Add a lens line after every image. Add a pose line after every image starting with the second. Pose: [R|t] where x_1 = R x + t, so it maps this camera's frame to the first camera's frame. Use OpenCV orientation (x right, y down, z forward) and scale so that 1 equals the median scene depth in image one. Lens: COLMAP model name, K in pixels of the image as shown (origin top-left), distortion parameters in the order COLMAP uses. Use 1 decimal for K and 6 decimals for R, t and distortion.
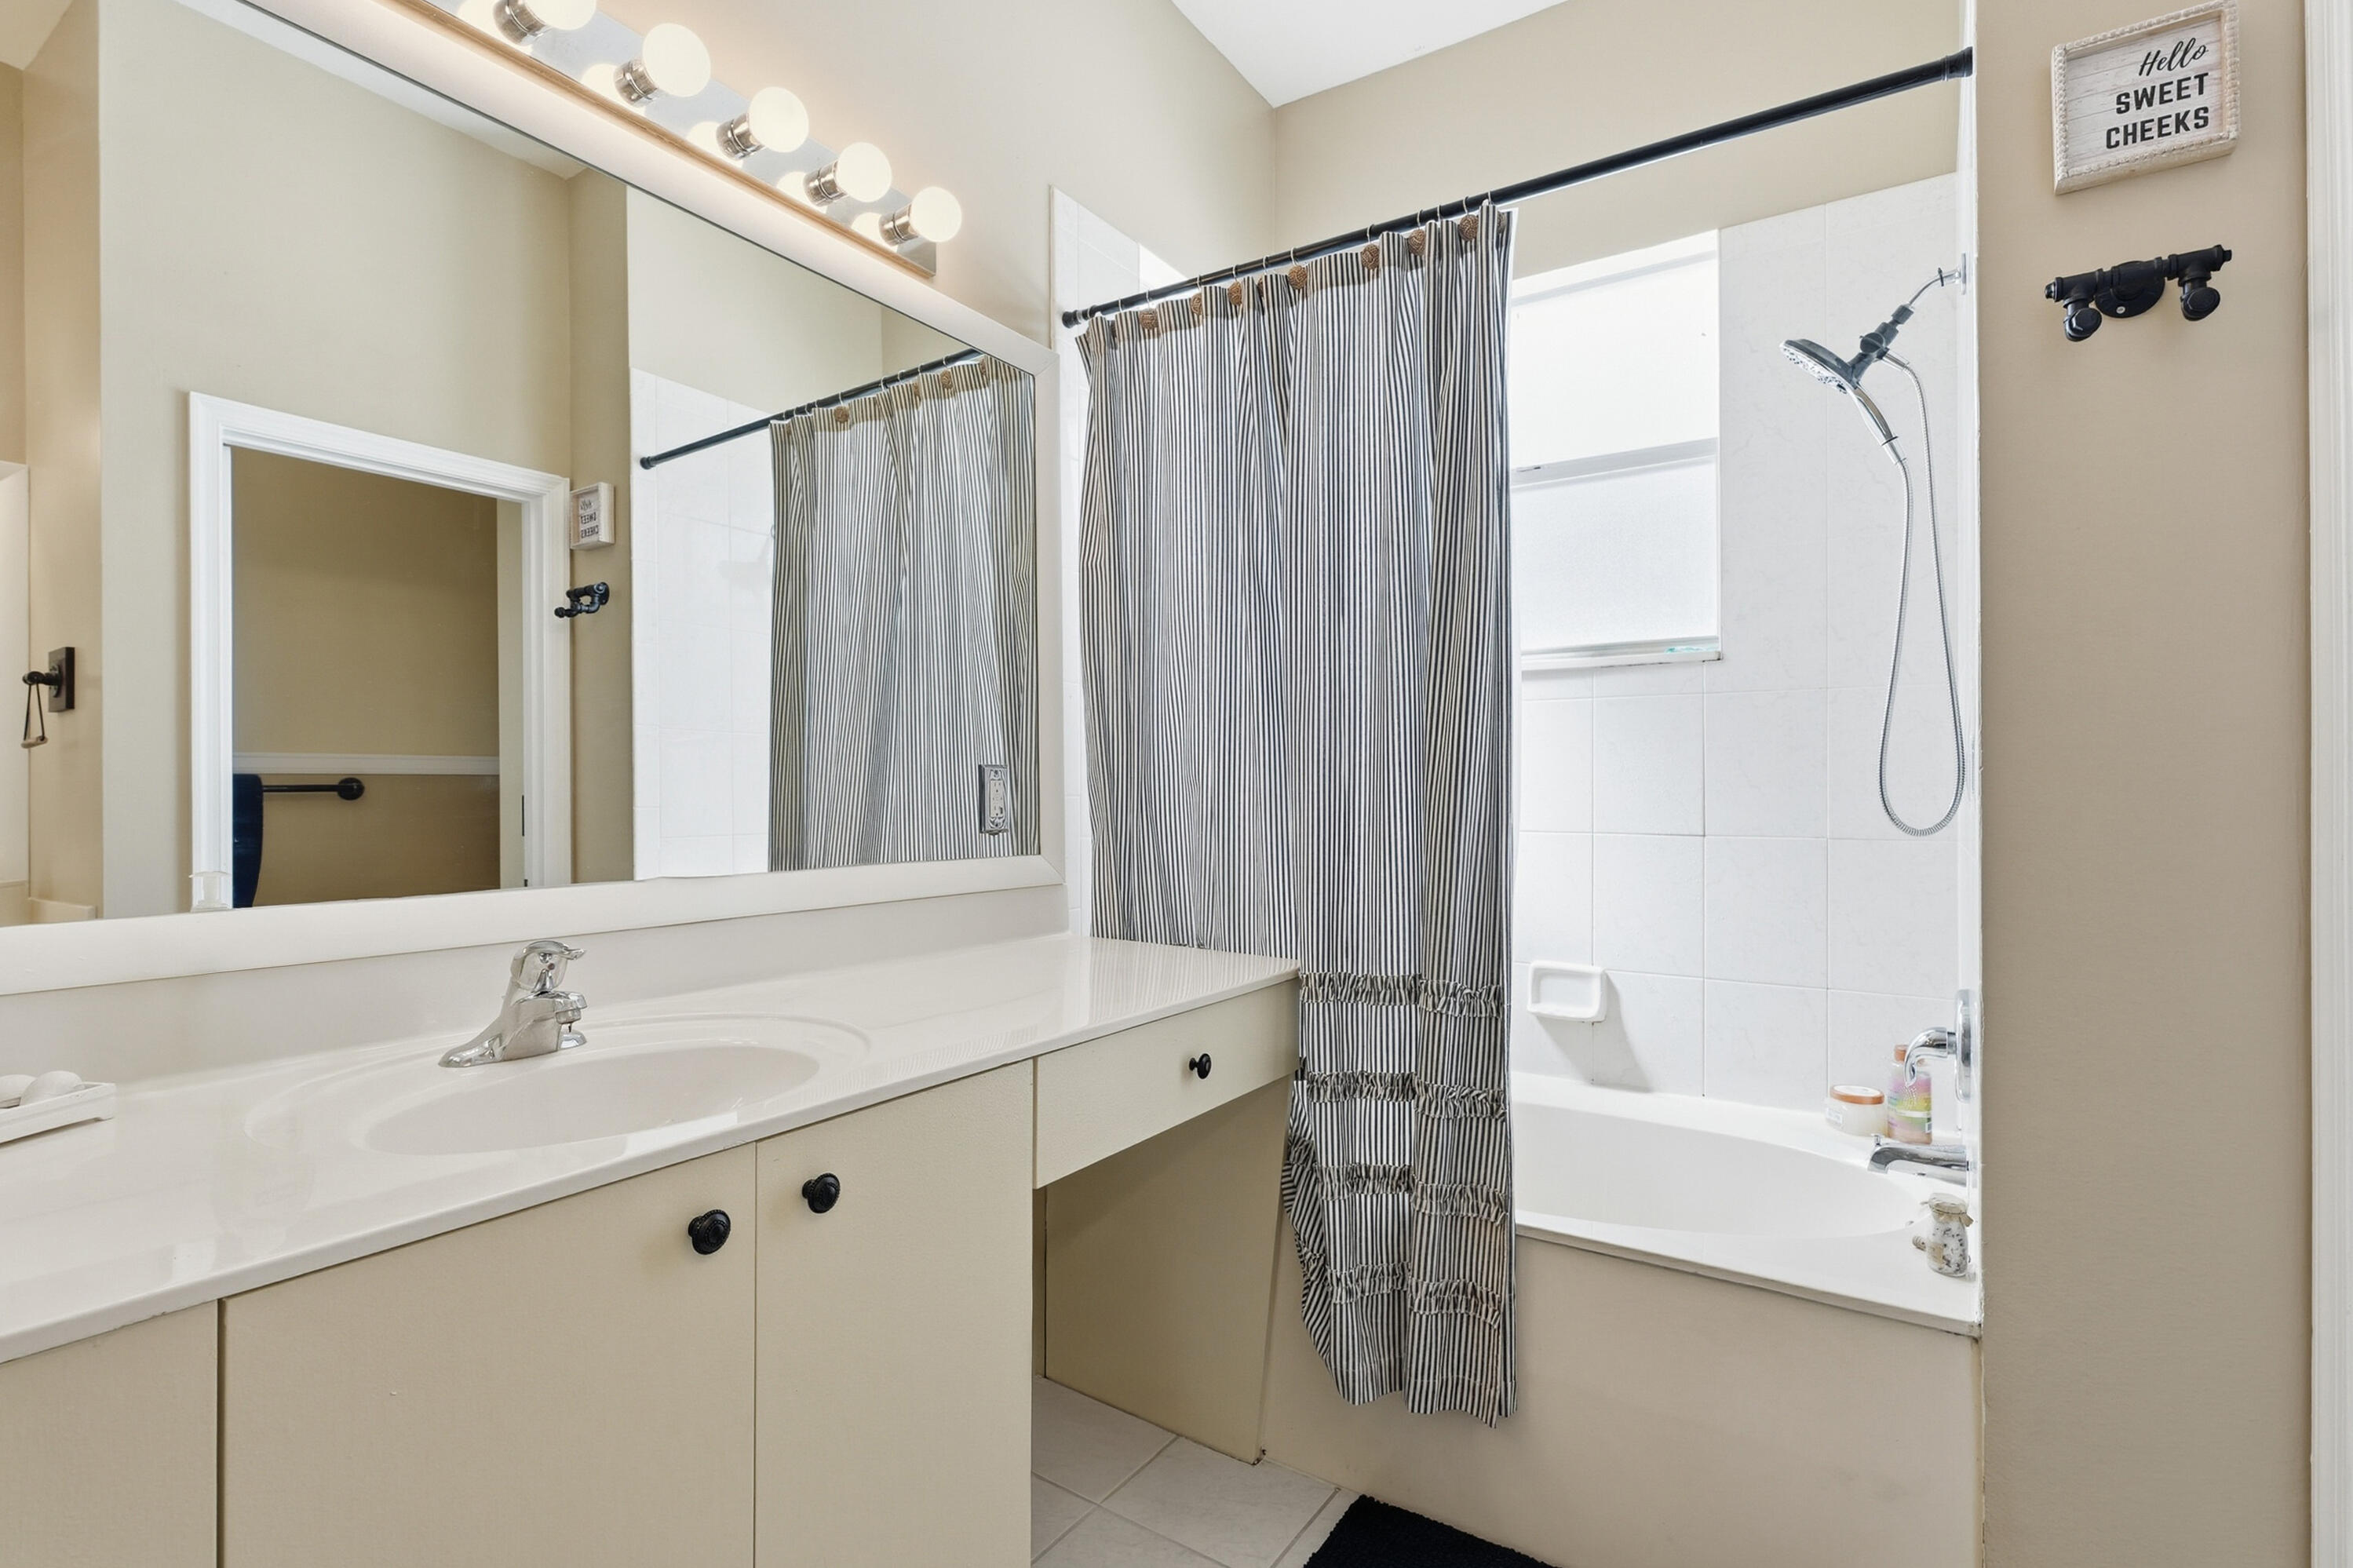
lens RADIAL K [[1114.7, 0, 1176.5], [0, 1114.7, 784.0], [0, 0, 1]] dist [0.000157, -0.000860]
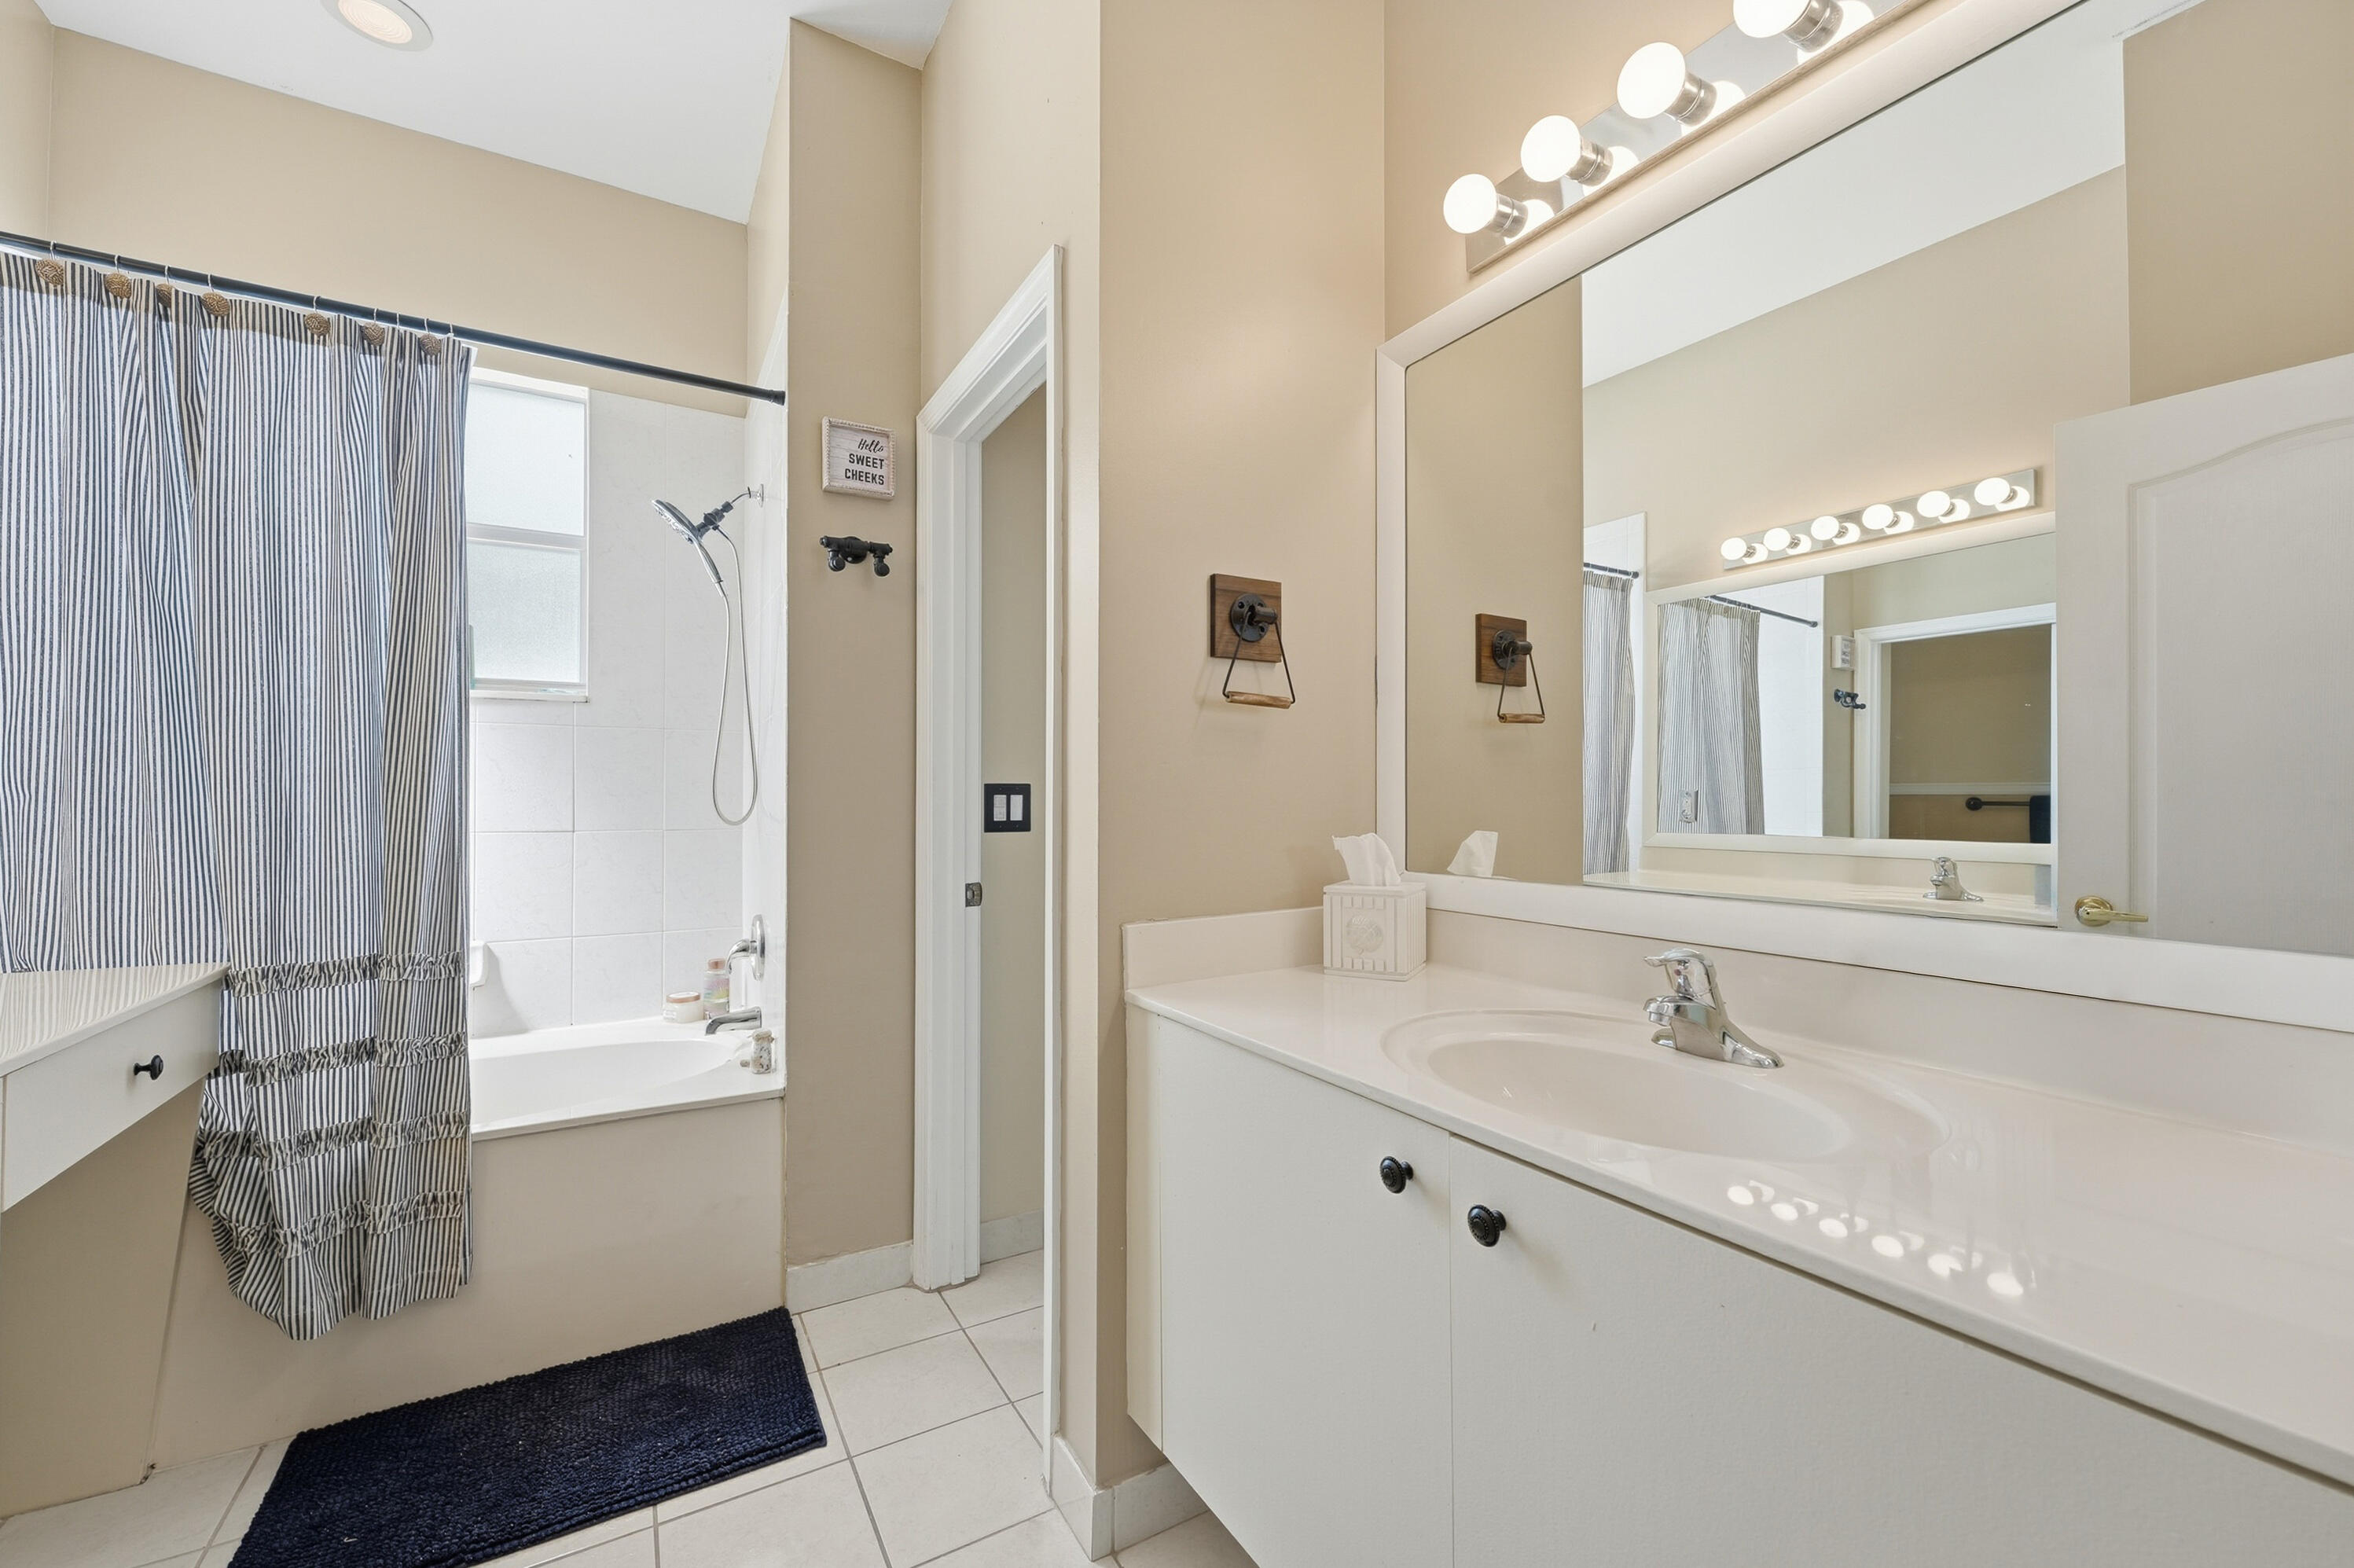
lens RADIAL K [[945.2, 0, 1186.3], [0, 945.2, 788.4], [0, 0, 1]] dist [0.001057, 0.000140]
pose [[0.427350, 0.006508, 0.904063, -0.325682], [-0.003775, 0.999978, -0.005414, -0.002966], [-0.904078, -0.001099, 0.427365, -0.211033]]
